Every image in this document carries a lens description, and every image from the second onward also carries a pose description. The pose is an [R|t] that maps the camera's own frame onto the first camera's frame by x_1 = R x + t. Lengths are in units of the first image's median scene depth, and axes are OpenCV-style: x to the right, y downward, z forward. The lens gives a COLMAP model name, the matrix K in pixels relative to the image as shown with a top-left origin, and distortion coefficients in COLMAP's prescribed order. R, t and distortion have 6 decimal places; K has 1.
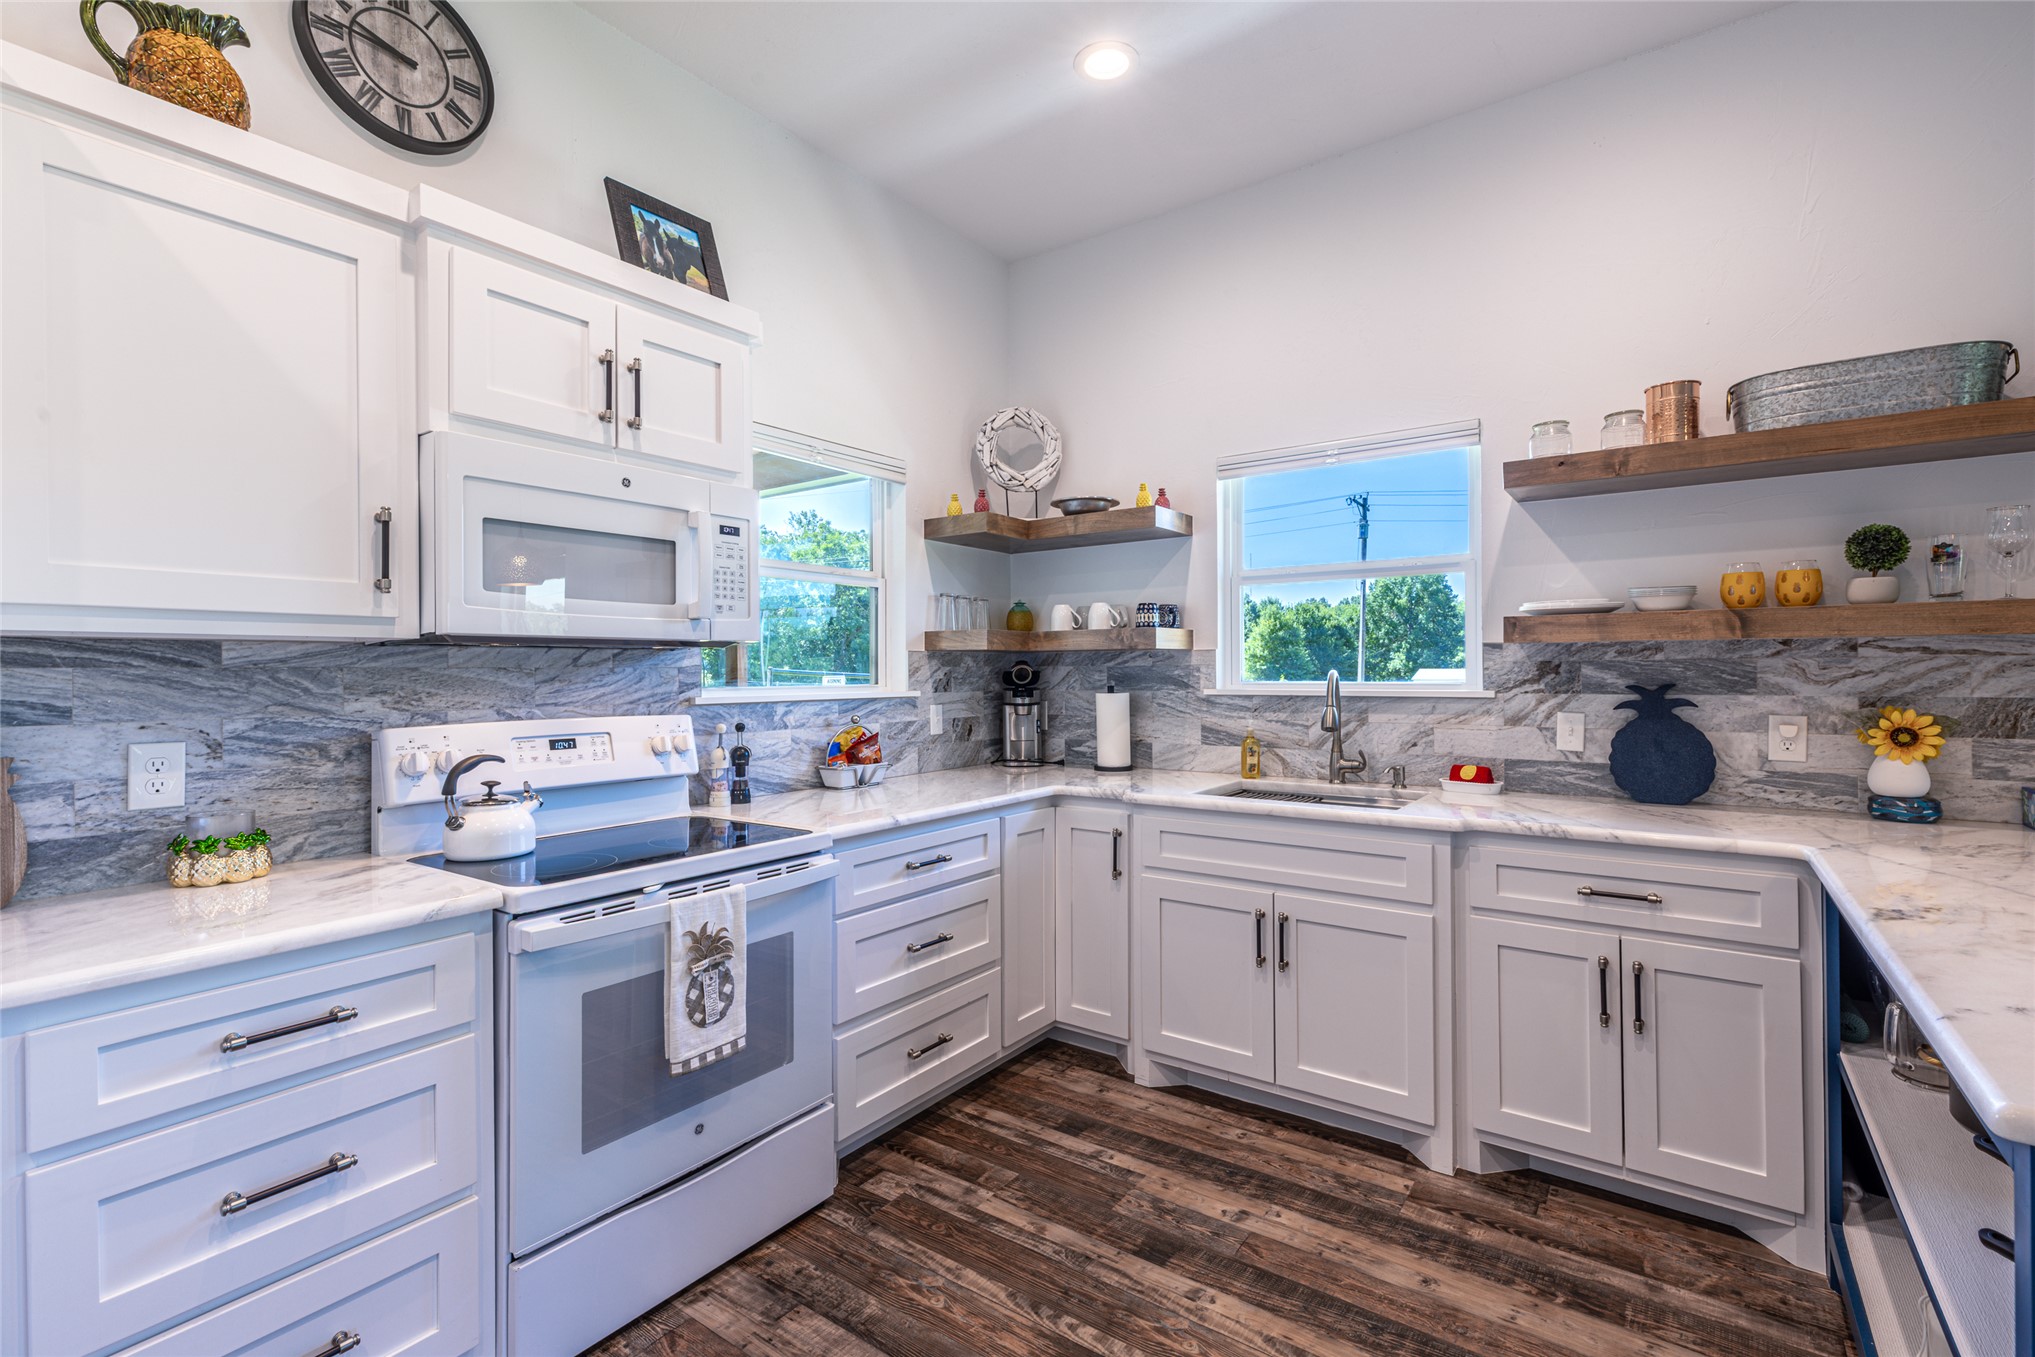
lens RADIAL K [[908.5, 0, 1016.5], [0, 908.5, 671.1], [0, 0, 1]] dist [0.004512, -0.000878]
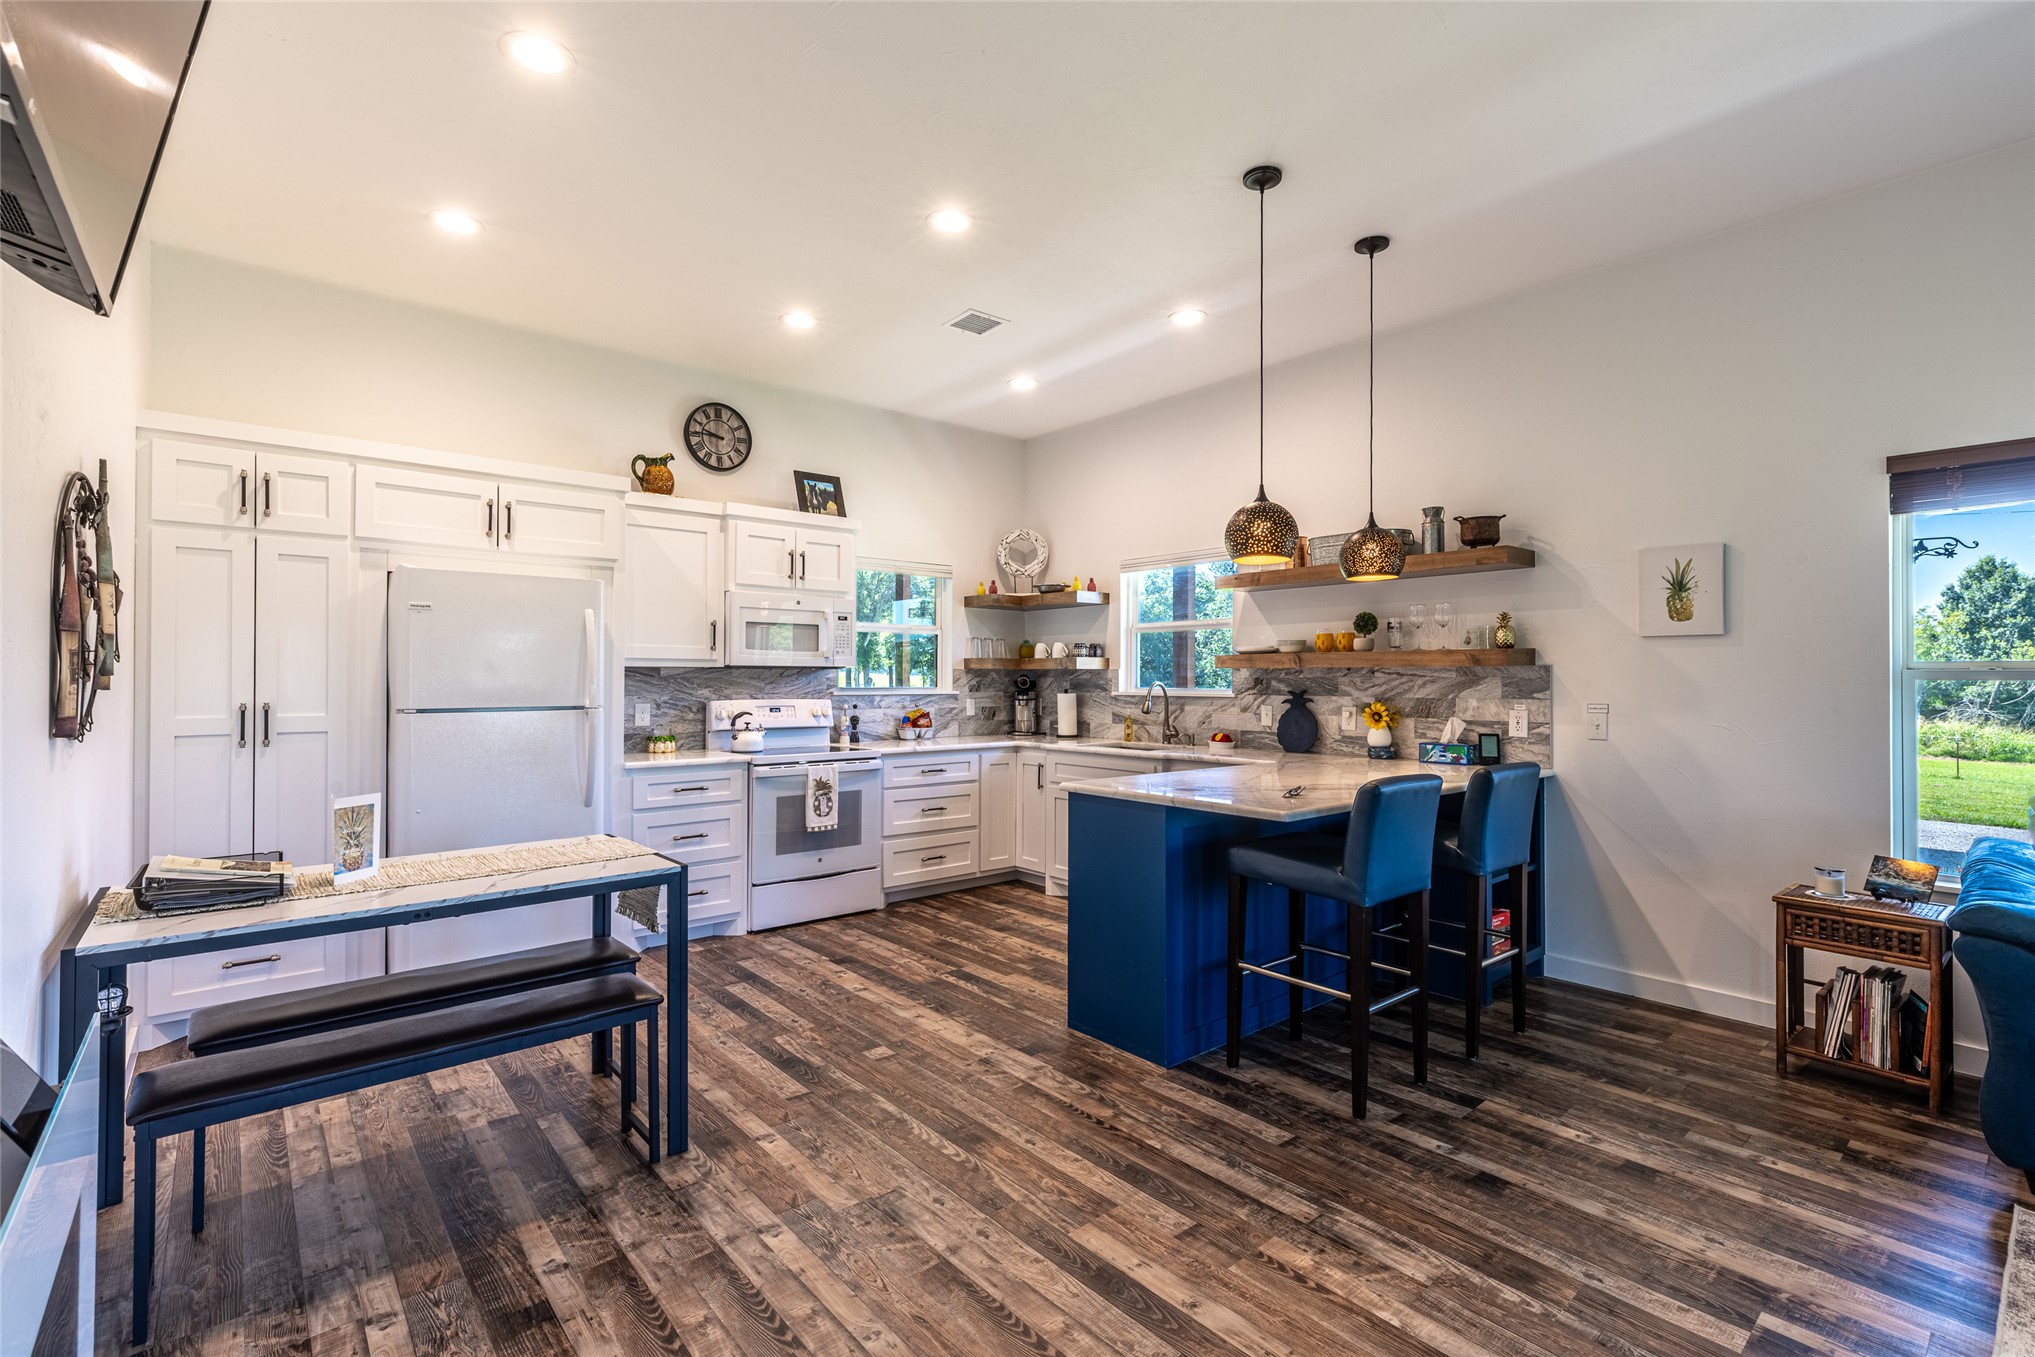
lens RADIAL K [[908.5, 0, 1014.9], [0, 908.5, 671.8], [0, 0, 1]] dist [0.004512, -0.000878]
pose [[0.971584, 0.006053, -0.236619, 0.654679], [-0.007983, 0.999942, -0.007199, -0.007012], [0.236562, 0.008883, 0.971576, -1.130071]]
